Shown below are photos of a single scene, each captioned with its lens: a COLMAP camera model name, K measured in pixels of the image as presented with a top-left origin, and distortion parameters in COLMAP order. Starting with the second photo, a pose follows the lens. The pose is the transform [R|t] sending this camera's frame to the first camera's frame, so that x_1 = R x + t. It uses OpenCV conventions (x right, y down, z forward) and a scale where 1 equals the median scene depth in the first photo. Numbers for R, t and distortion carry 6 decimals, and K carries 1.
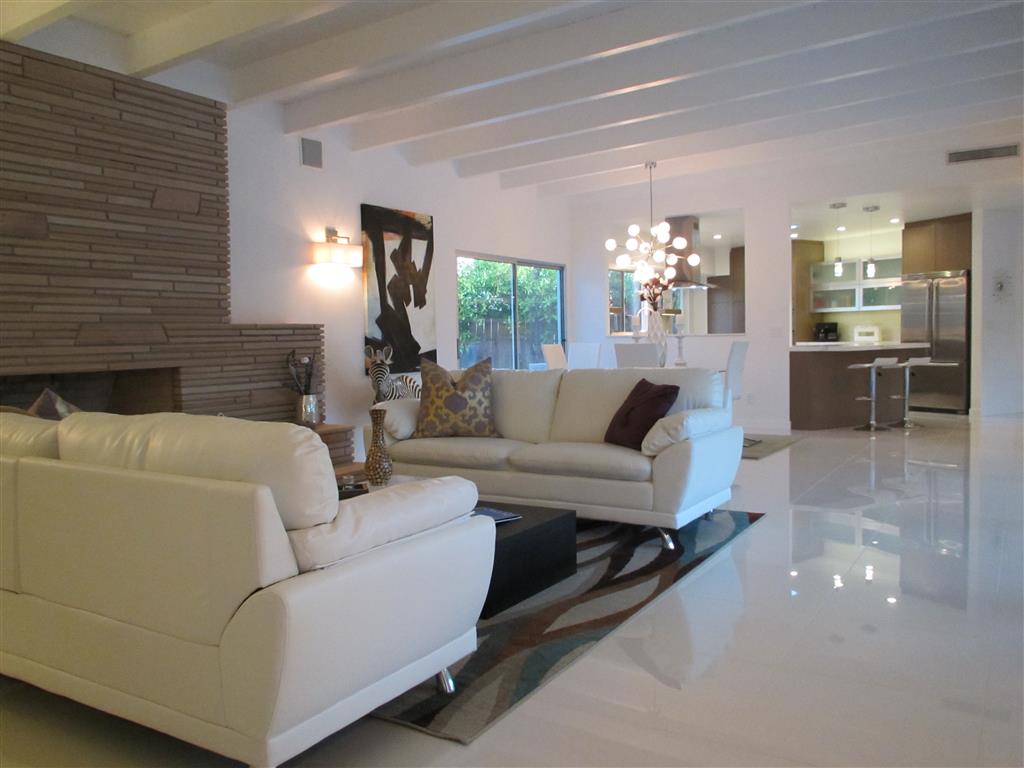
lens RADIAL K [[843.5, 0, 512.0], [0, 843.5, 384.0], [0, 0, 1]] dist [-0.037218, 0.009728]
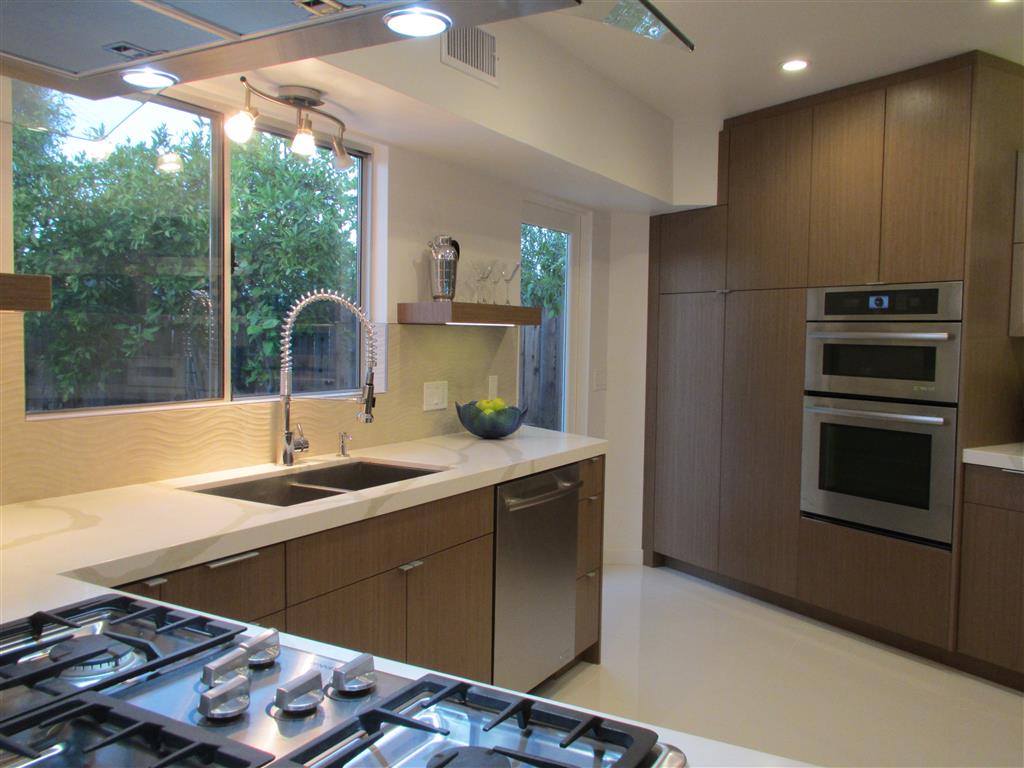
lens RADIAL K [[843.5, 0, 512.0], [0, 843.5, 384.0], [0, 0, 1]] dist [-0.037218, 0.009728]
pose [[0.998570, 0.035604, 0.039877, 0.310082], [-0.035544, 0.999366, -0.002214, -0.106270], [-0.039930, 0.000794, 0.999202, 1.239825]]
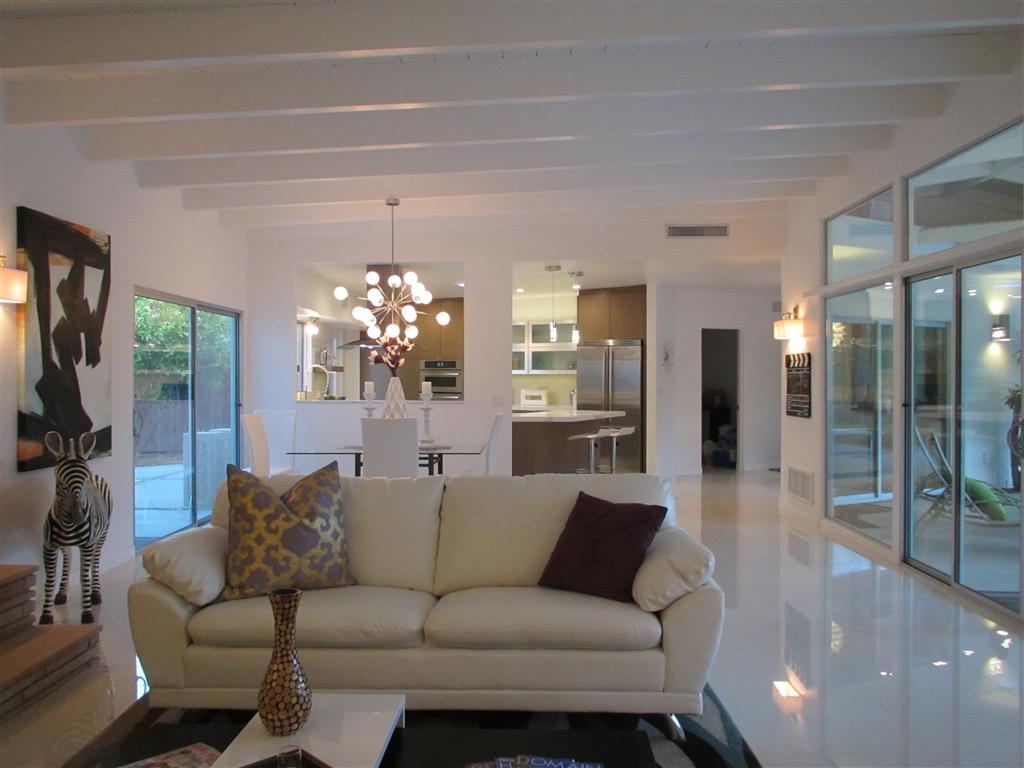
lens RADIAL K [[843.5, 0, 512.0], [0, 843.5, 384.0], [0, 0, 1]] dist [-0.037218, 0.009728]
pose [[0.859200, 0.018064, 0.511322, -0.171253], [0.009429, 0.998648, -0.051125, -0.039890], [-0.511554, 0.048748, 0.857867, 0.254568]]
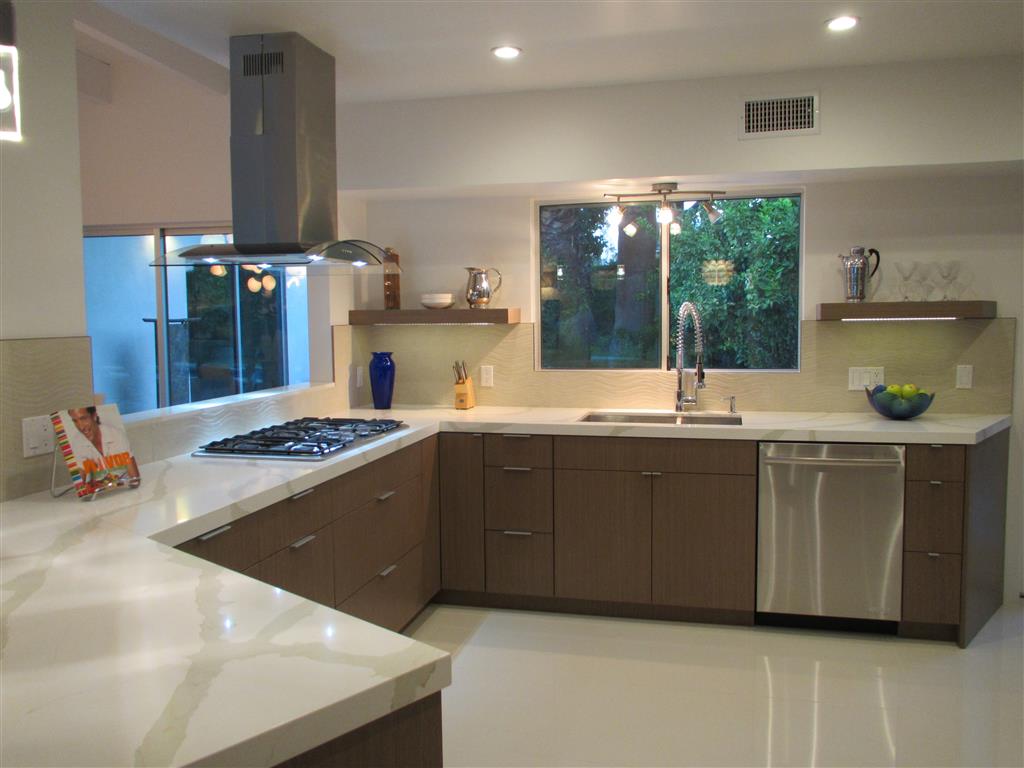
lens RADIAL K [[843.5, 0, 512.0], [0, 843.5, 384.0], [0, 0, 1]] dist [-0.037218, 0.009728]
pose [[0.312305, 0.093362, -0.945383, 0.766215], [-0.047315, 0.995453, 0.082676, -0.132142], [0.948803, 0.018911, 0.315303, 1.311830]]
